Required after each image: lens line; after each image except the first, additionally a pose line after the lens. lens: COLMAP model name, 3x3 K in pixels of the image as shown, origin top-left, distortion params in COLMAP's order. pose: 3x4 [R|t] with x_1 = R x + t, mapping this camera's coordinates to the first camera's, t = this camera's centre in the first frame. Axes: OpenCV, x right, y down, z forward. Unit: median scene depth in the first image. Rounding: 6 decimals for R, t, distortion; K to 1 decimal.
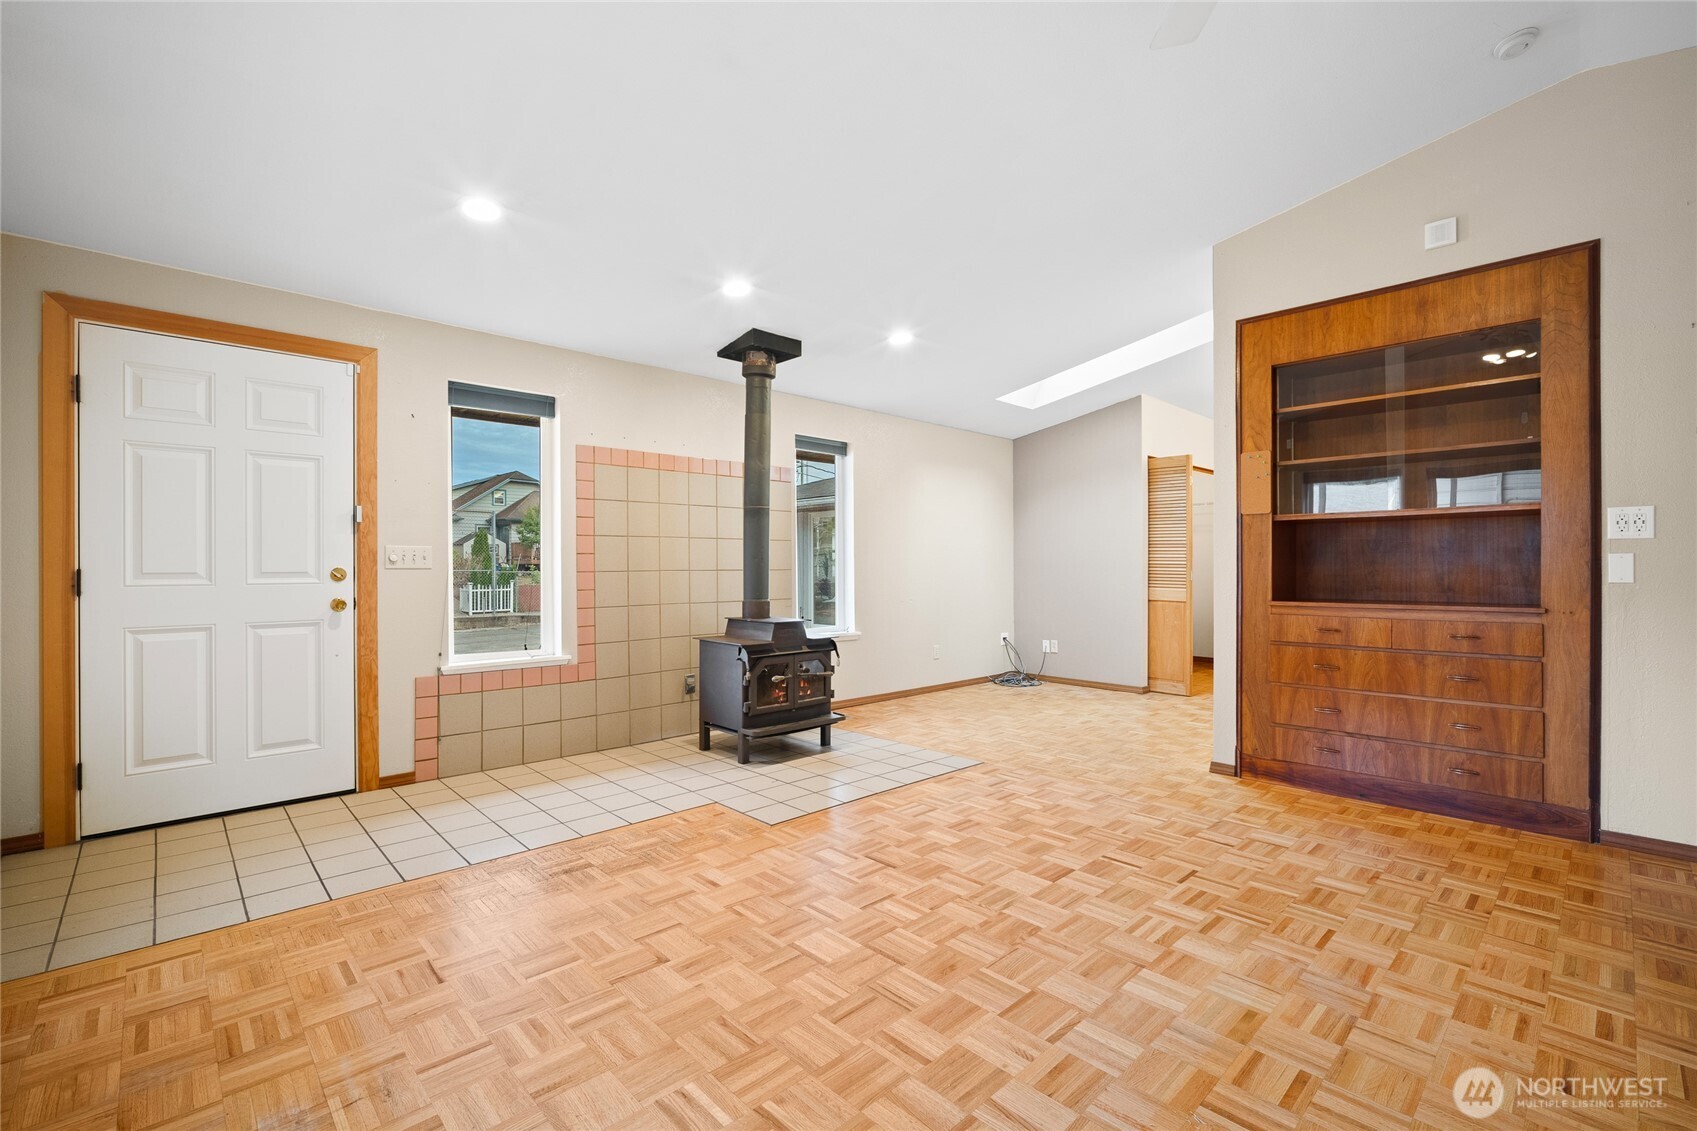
lens RADIAL K [[739.2, 0, 850.1], [0, 739.2, 544.6], [0, 0, 1]] dist [-0.014243, 0.005066]
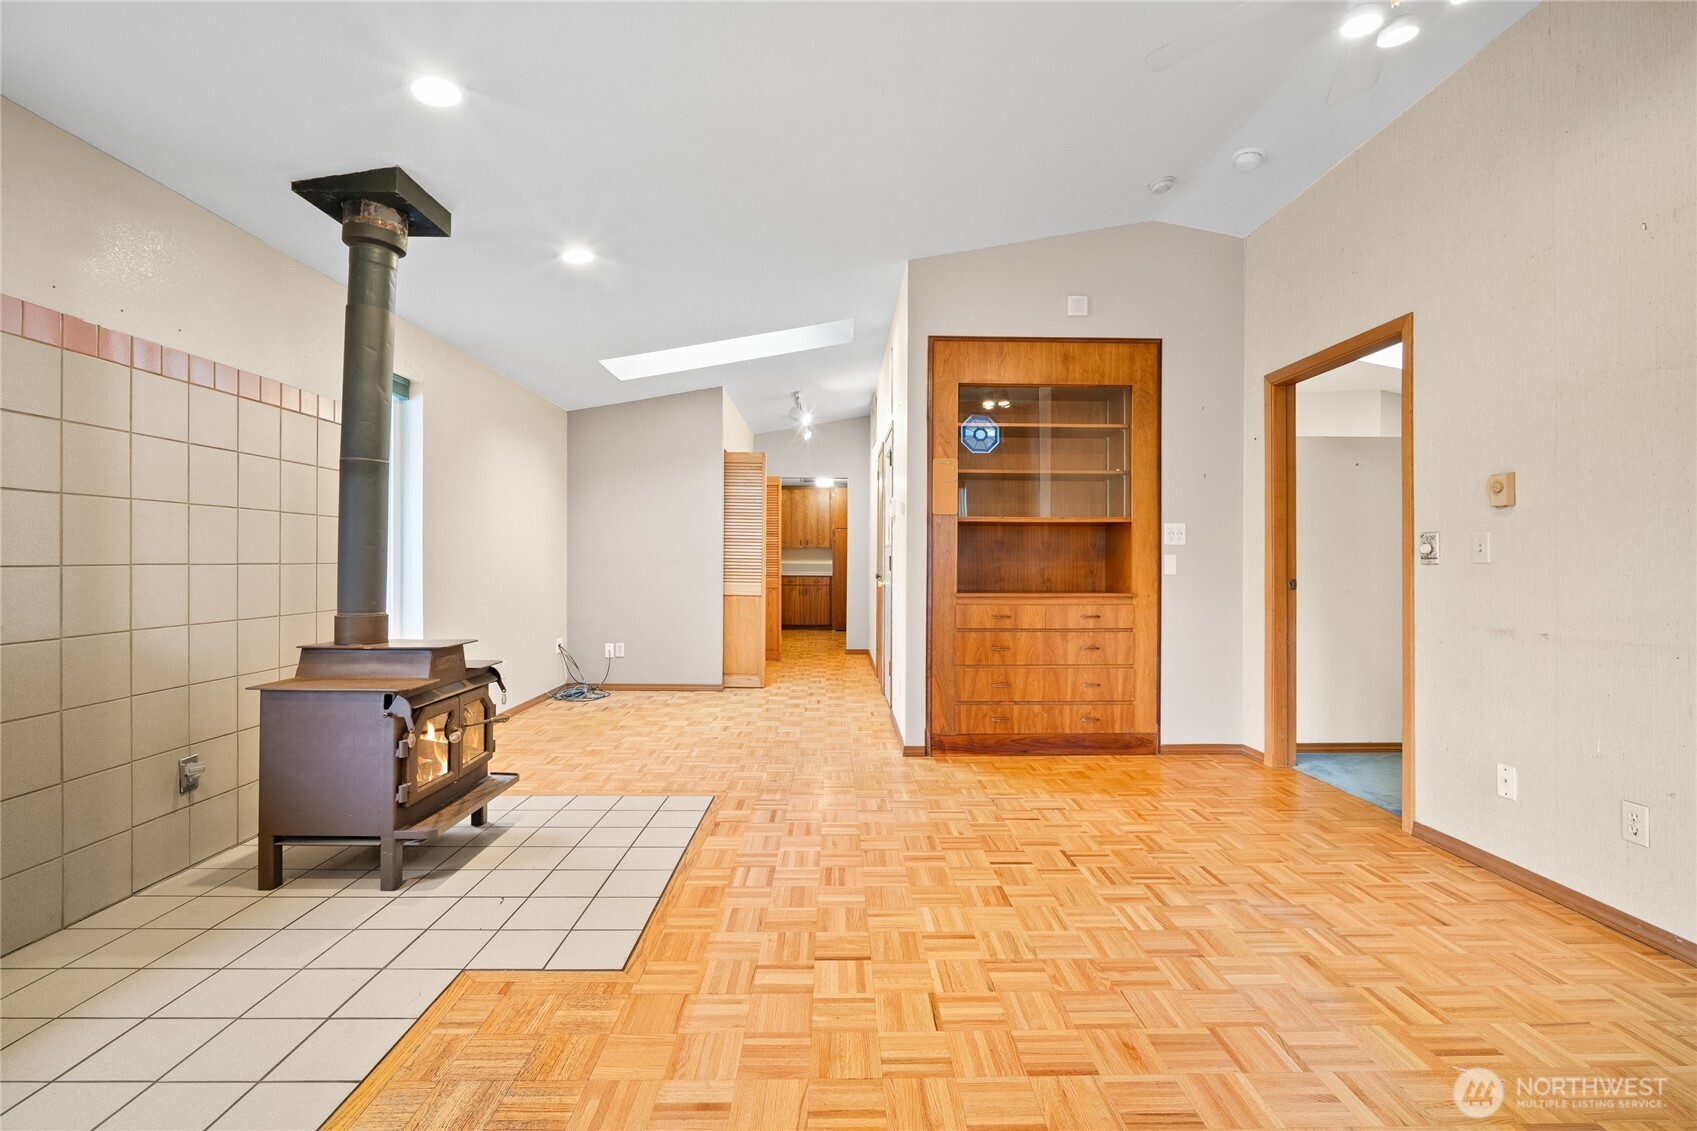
lens RADIAL K [[739.2, 0, 850.1], [0, 739.2, 544.6], [0, 0, 1]] dist [-0.014243, 0.005066]
pose [[0.675975, 0.021573, 0.736609, -0.373837], [-0.027719, 0.999608, -0.003839, 0.011764], [-0.736403, -0.017823, 0.676308, 0.367456]]
